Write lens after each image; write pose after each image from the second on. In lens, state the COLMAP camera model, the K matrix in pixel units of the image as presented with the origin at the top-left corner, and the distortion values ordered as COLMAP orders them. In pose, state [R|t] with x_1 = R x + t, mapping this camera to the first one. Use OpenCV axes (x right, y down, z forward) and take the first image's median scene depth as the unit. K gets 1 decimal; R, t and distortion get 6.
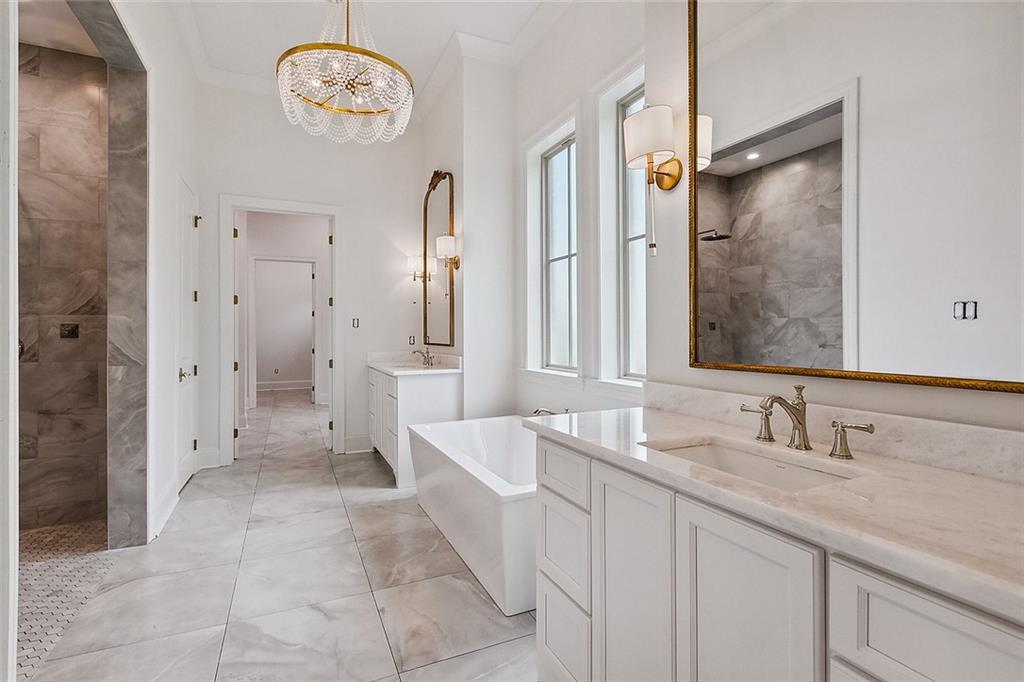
lens RADIAL K [[464.6, 0, 506.6], [0, 464.6, 333.6], [0, 0, 1]] dist [-0.002390, 0.000667]
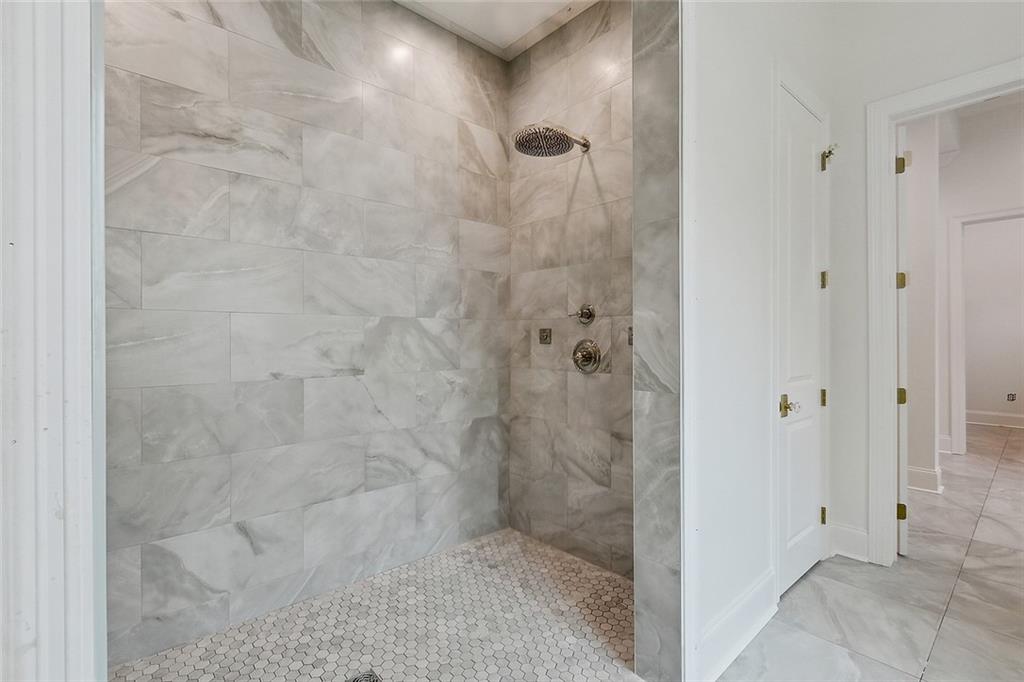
lens RADIAL K [[464.6, 0, 506.5], [0, 464.6, 338.0], [0, 0, 1]] dist [-0.002390, 0.000667]
pose [[0.270502, -0.001480, -0.962718, -0.275541], [-0.000439, 0.999999, -0.001660, -0.001003], [0.962719, 0.000872, 0.270501, 0.635347]]
